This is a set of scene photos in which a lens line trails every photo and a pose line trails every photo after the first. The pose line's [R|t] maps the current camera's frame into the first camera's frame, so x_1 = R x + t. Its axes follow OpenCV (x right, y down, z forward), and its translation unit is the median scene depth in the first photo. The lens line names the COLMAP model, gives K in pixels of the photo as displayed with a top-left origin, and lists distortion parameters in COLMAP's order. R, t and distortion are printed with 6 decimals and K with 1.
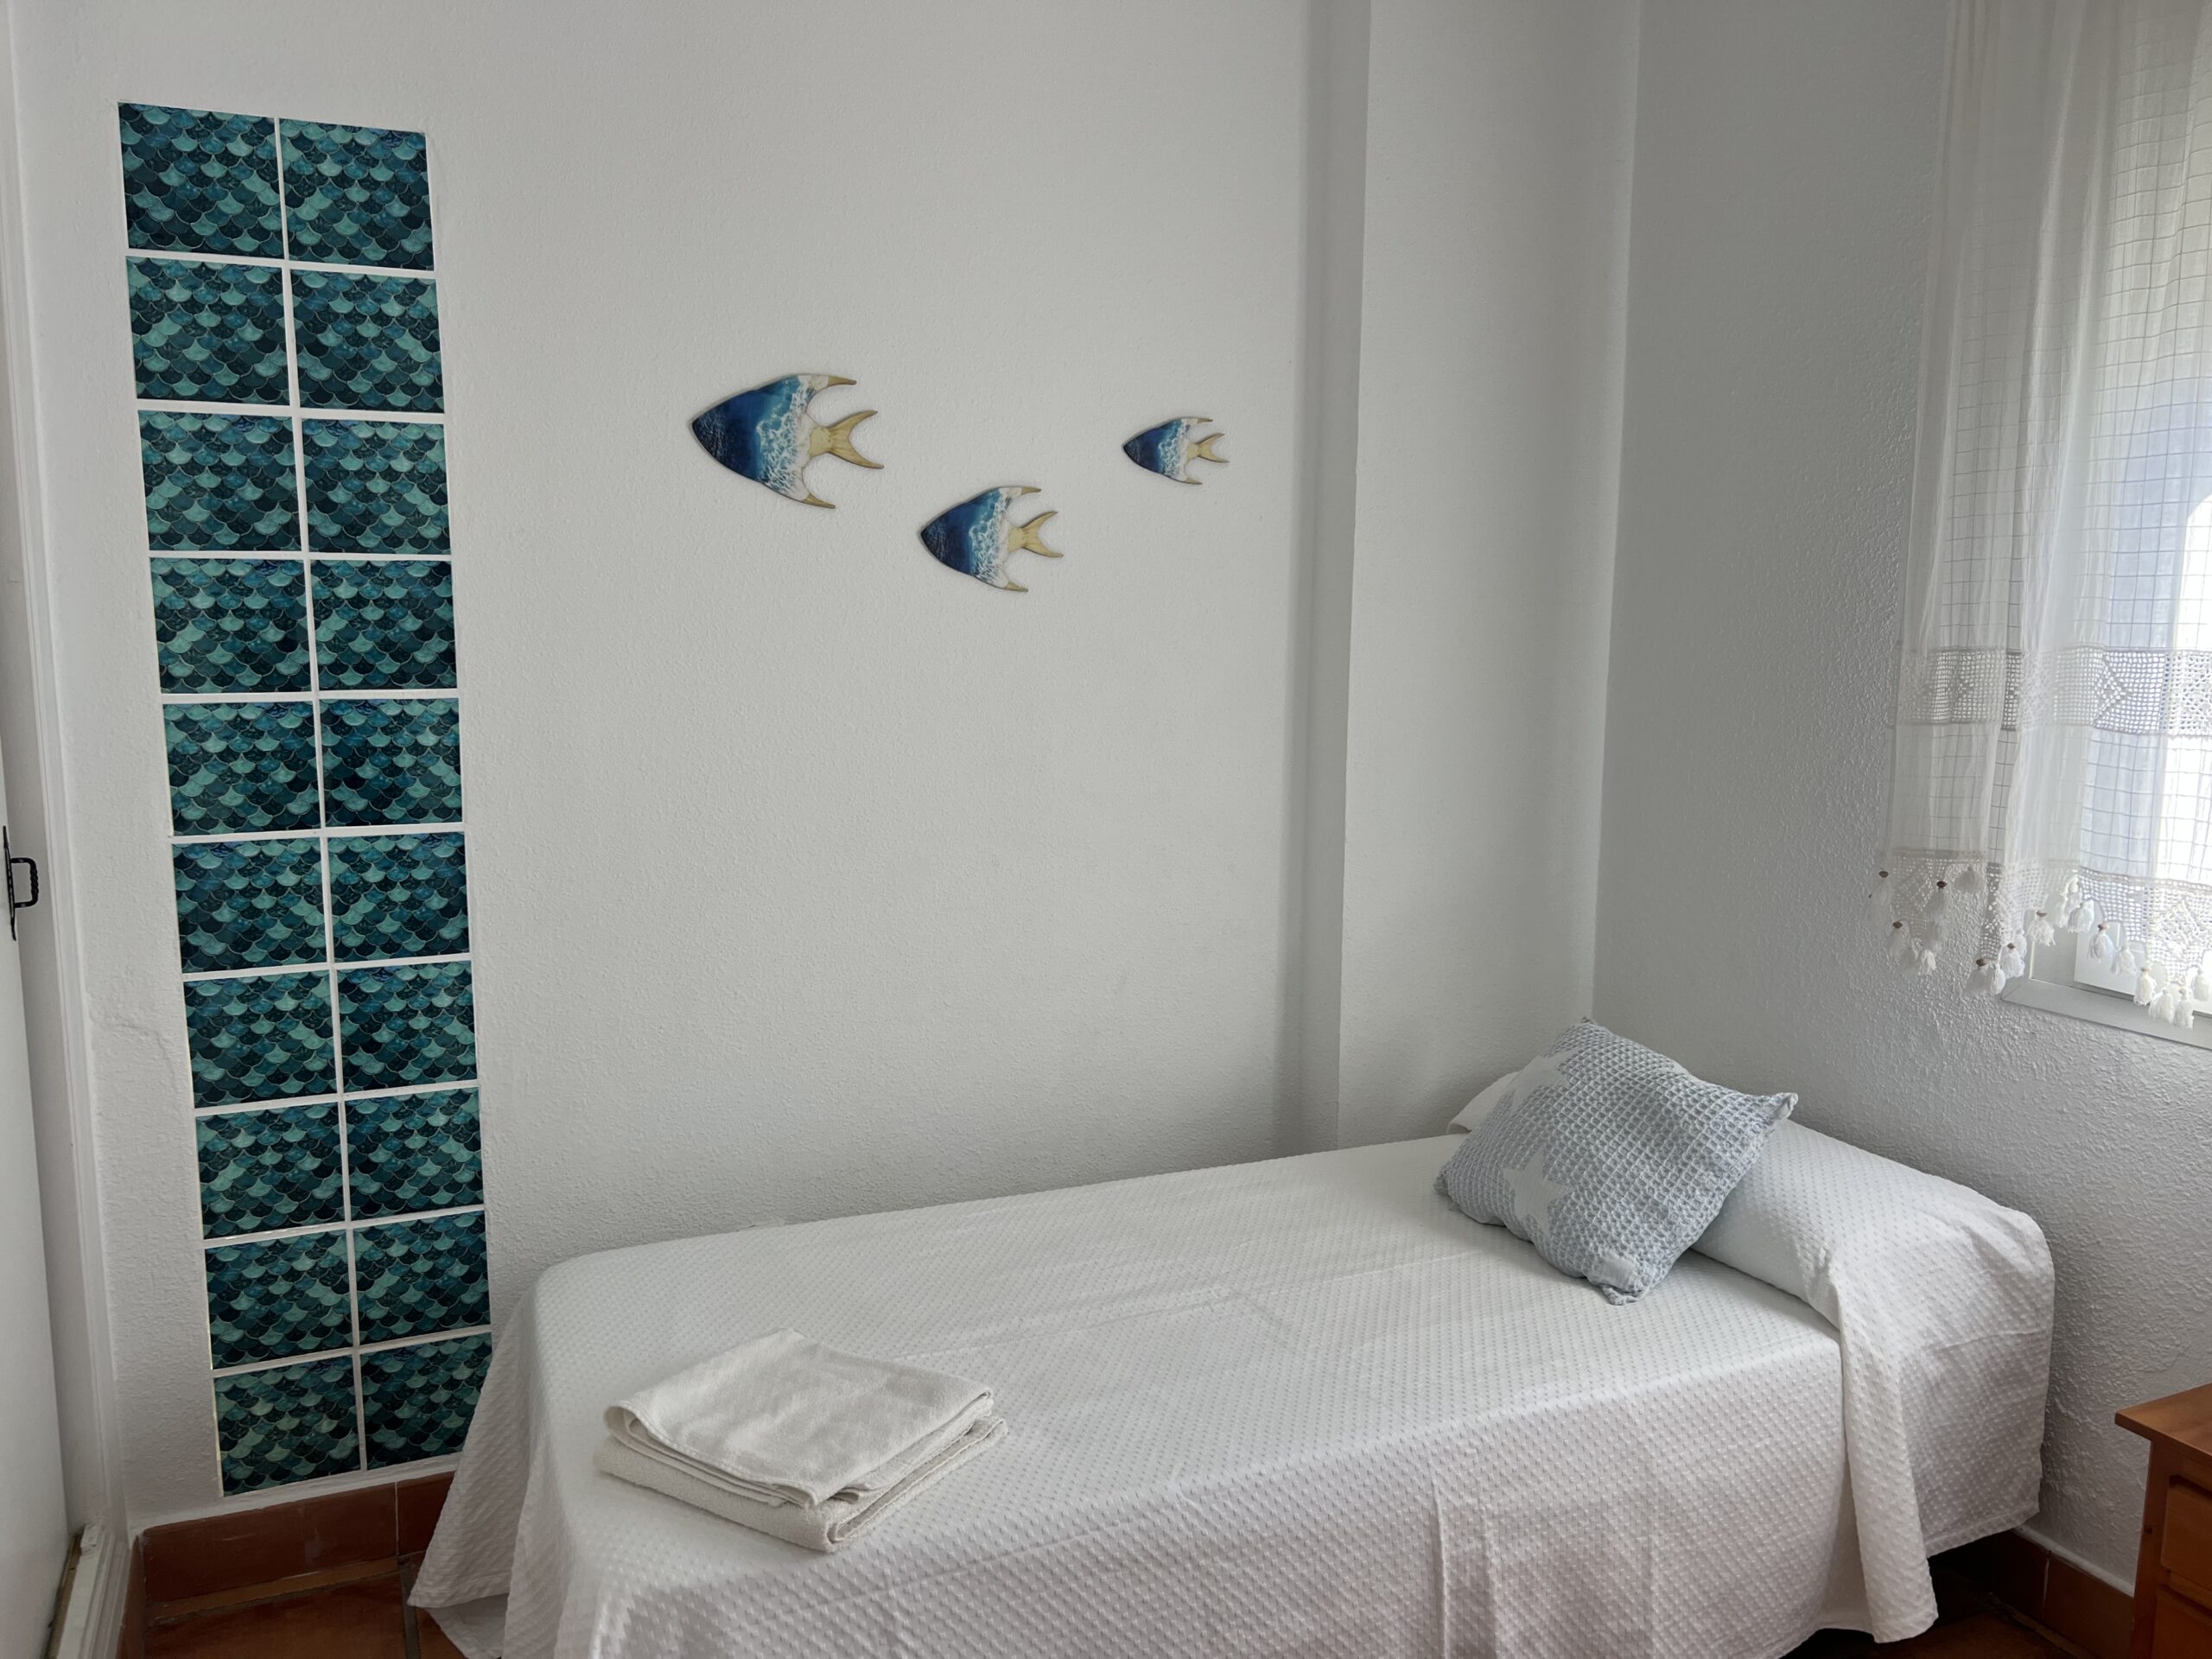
lens RADIAL K [[1669.4, 0, 1099.0], [0, 1669.4, 830.7], [0, 0, 1]] dist [0.022680, -0.029094]
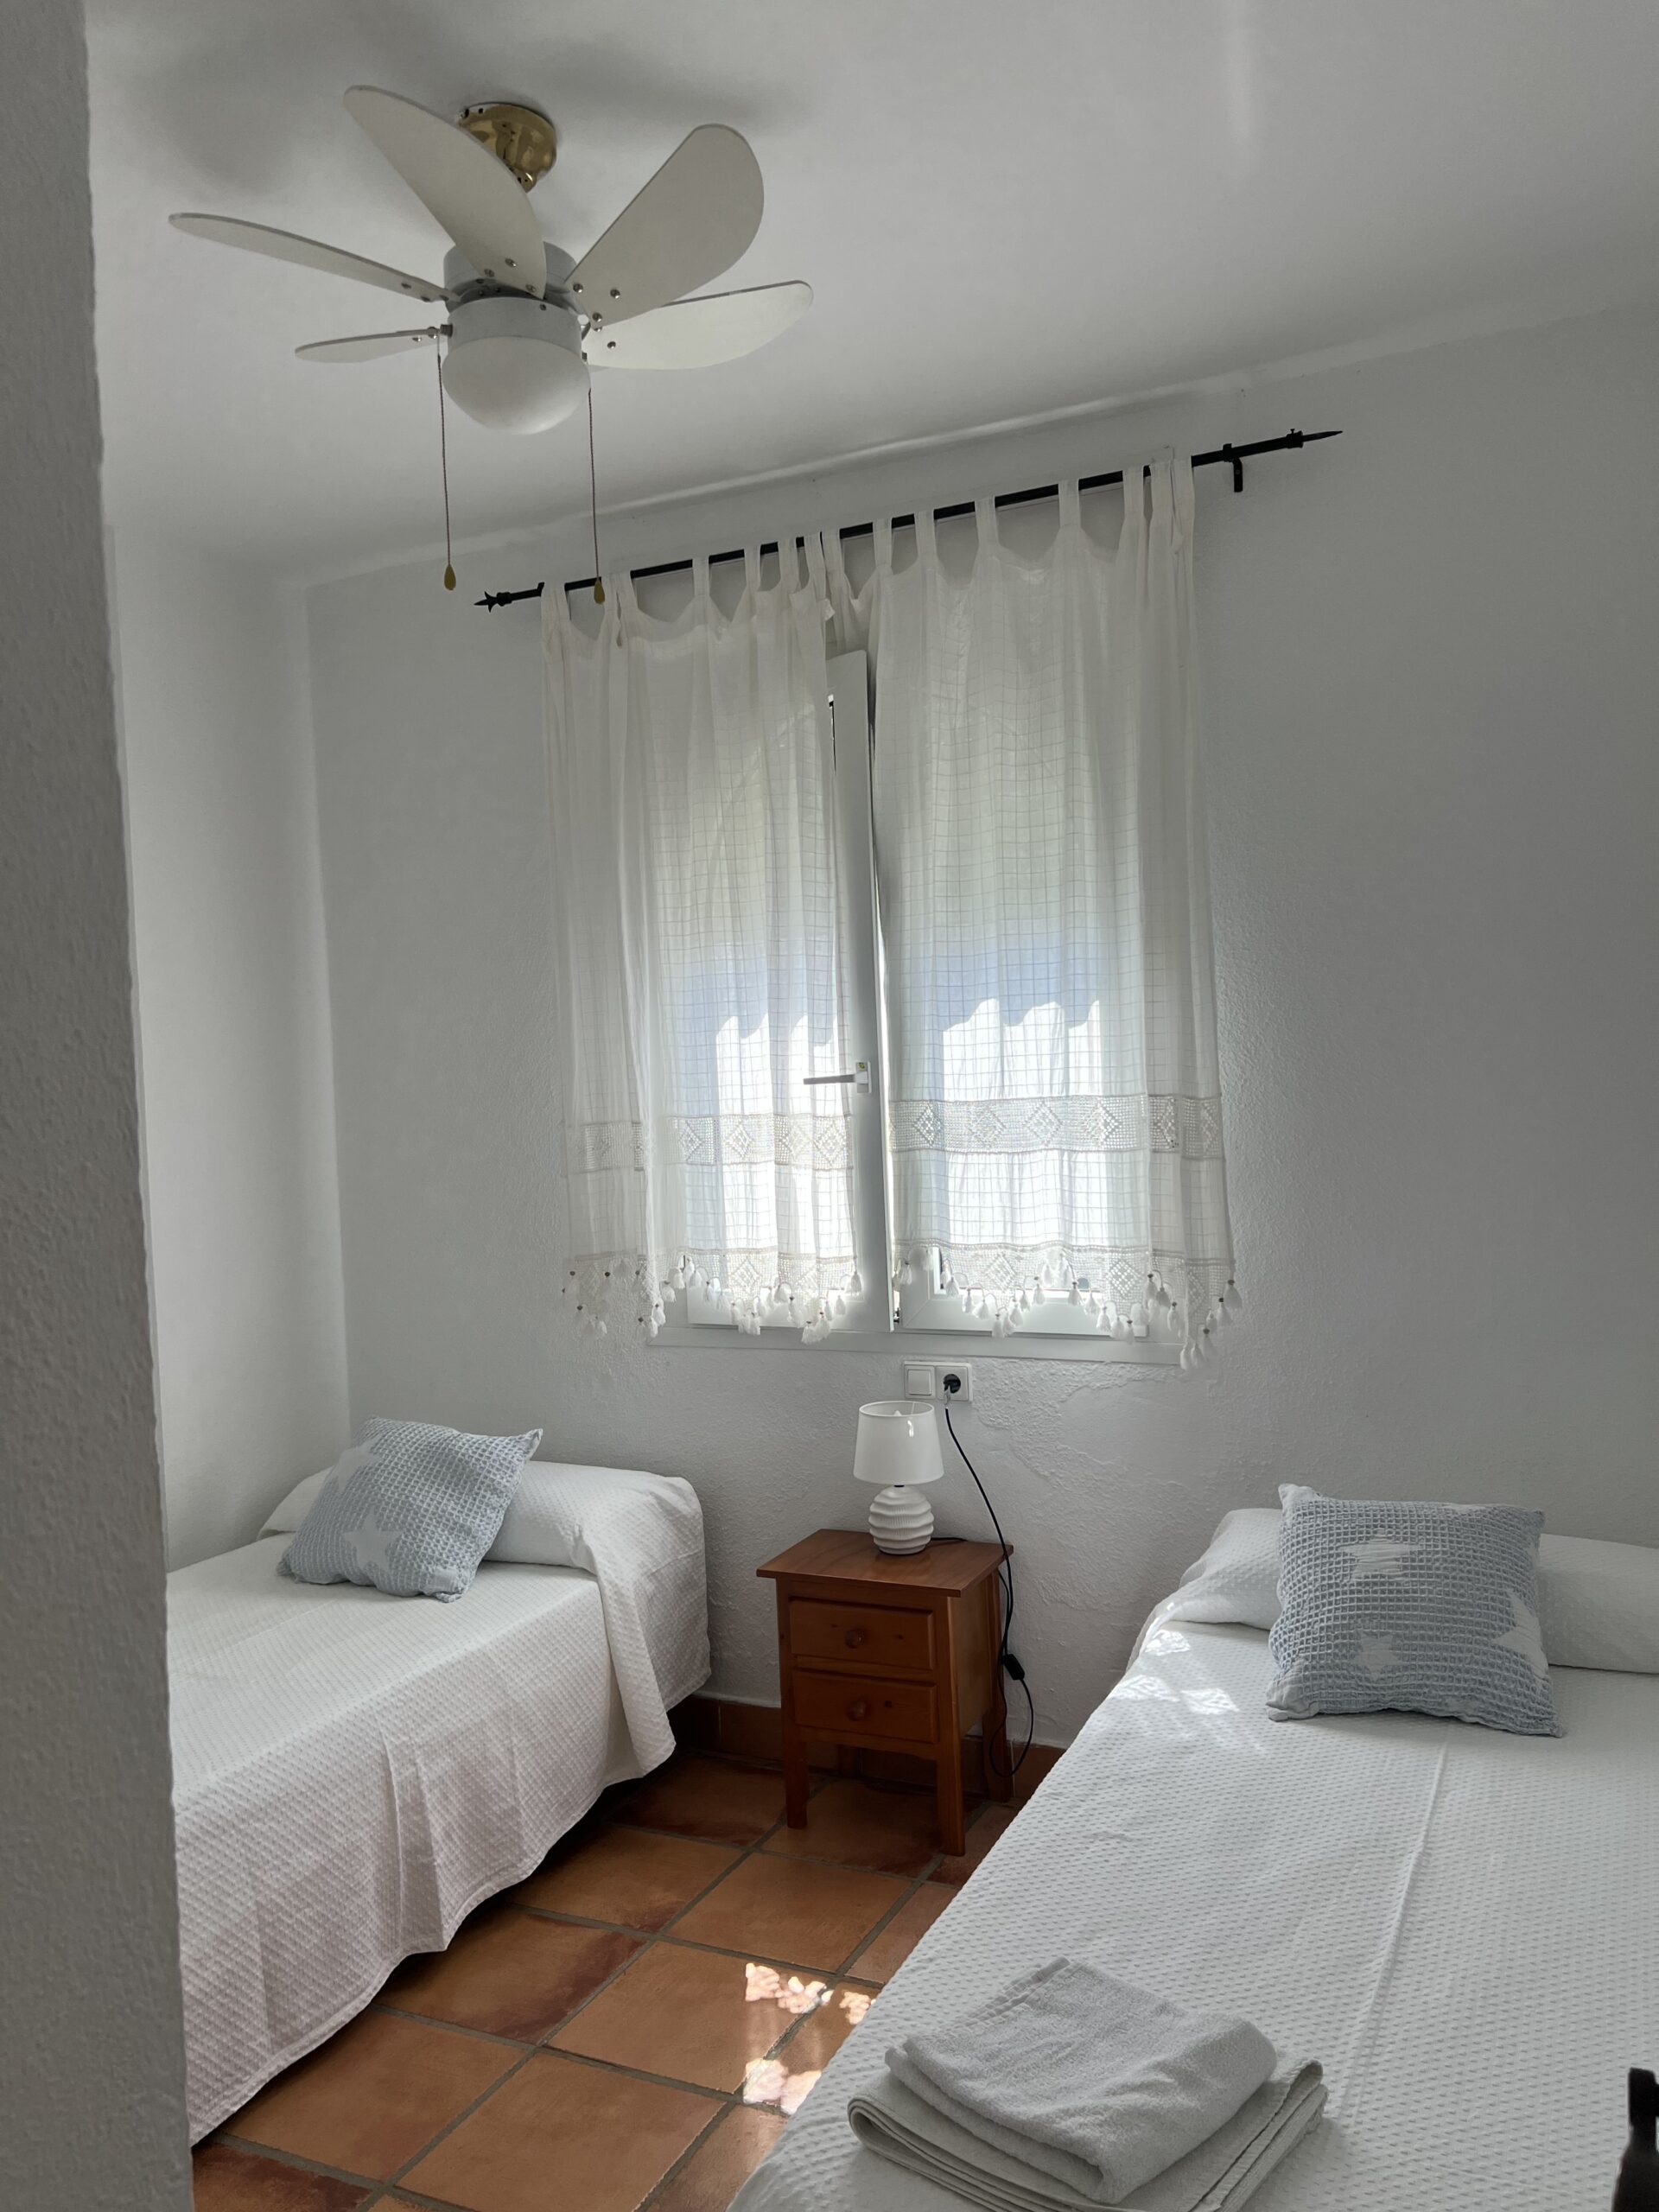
lens RADIAL K [[1671.2, 0, 826.8], [0, 1671.2, 1108.7], [0, 0, 1]] dist [0.097006, -0.163384]
pose [[0.758186, -0.049624, 0.650147, -0.354015], [0.136005, 0.987204, -0.083254, 0.038933], [-0.637696, 0.151545, 0.755234, -0.328843]]
